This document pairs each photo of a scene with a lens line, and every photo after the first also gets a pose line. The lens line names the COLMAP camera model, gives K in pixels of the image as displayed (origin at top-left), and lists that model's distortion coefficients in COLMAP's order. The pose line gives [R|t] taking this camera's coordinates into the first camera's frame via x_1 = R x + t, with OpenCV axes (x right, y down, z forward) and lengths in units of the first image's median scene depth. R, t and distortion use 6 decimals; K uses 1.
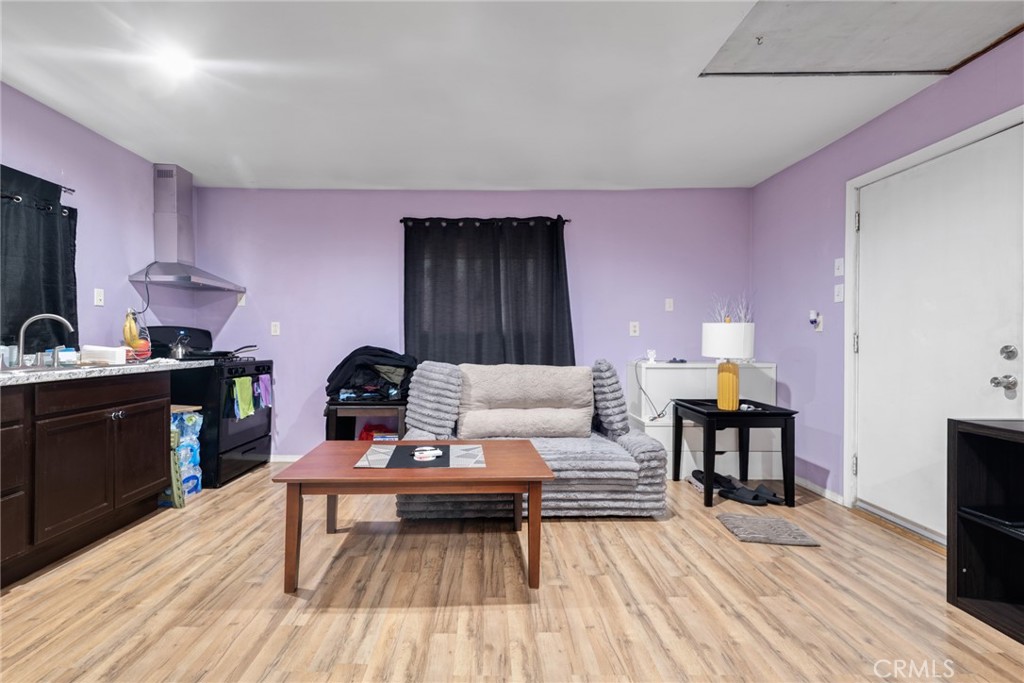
lens RADIAL K [[494.5, 0, 511.0], [0, 494.5, 320.2], [0, 0, 1]] dist [0.001999, -0.000286]
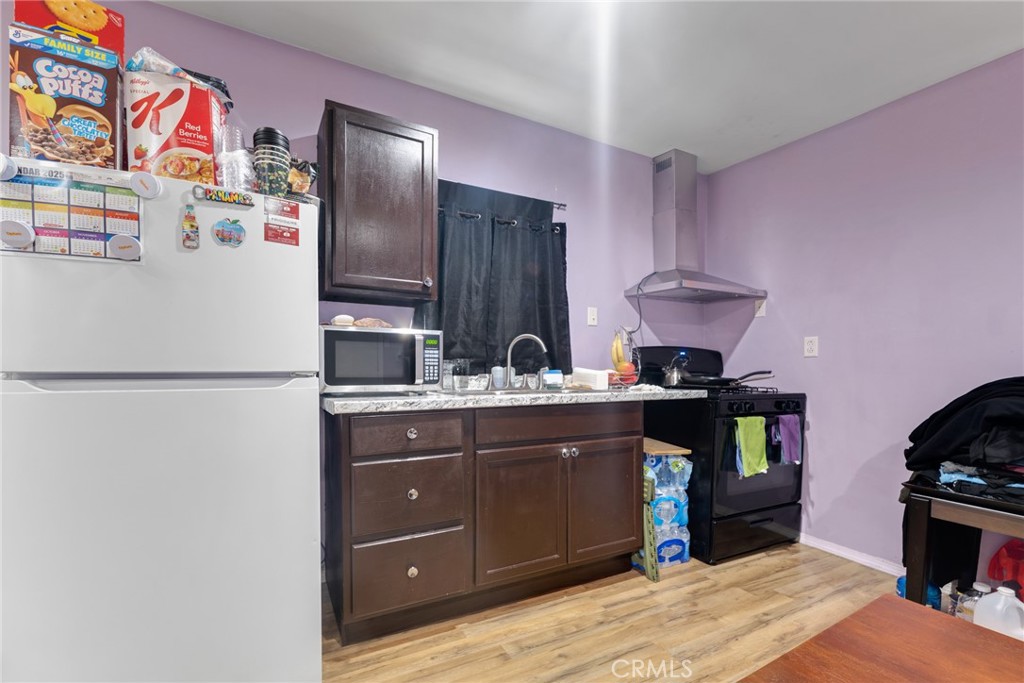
lens RADIAL K [[446.3, 0, 479.9], [0, 446.3, 377.9], [0, 0, 1]] dist [0.001604, -0.000022]
pose [[0.417357, 0.031324, -0.908202, -0.147221], [0.029308, 0.998422, 0.047904, 0.022294], [0.908270, -0.046611, 0.415780, 0.437898]]
